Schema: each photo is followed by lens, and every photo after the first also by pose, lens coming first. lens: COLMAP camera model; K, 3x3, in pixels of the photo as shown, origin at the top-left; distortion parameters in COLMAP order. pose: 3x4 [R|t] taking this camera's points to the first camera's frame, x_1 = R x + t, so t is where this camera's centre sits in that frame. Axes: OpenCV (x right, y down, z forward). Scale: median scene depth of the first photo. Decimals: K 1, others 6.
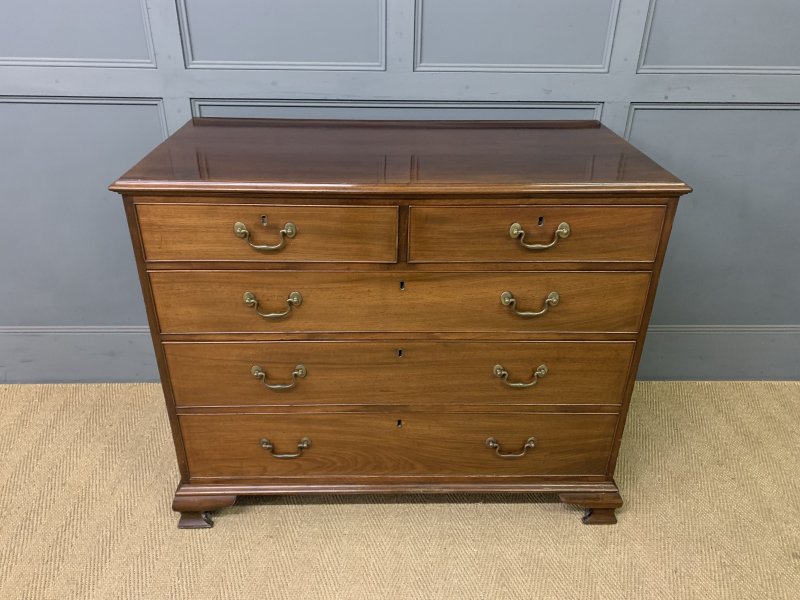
lens RADIAL K [[615.2, 0, 393.0], [0, 615.2, 297.0], [0, 0, 1]] dist [0.029374, -0.018698]
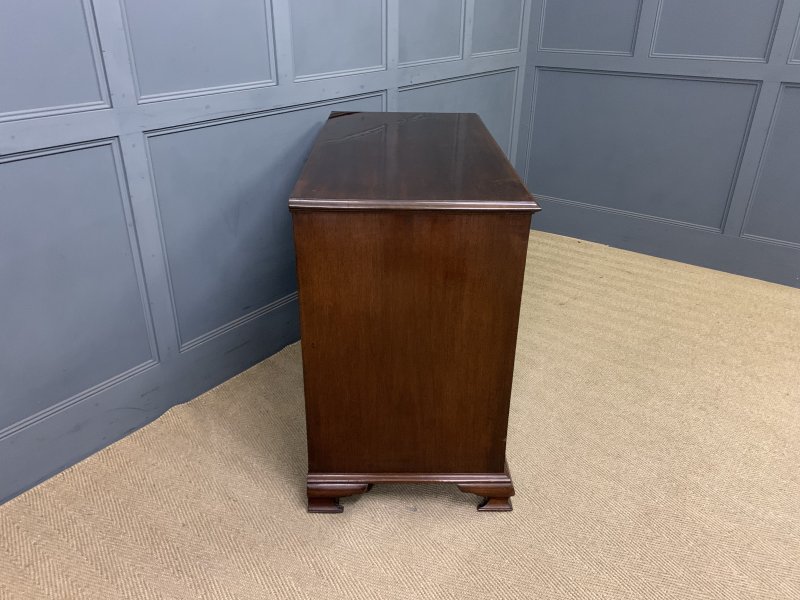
lens RADIAL K [[615.2, 0, 402.2], [0, 615.2, 295.7], [0, 0, 1]] dist [0.029374, -0.018698]
pose [[0.621264, -0.354119, 0.699021, -0.977443], [0.362339, 0.920788, 0.144431, -0.061446], [-0.694796, 0.163553, 0.700364, -0.002444]]
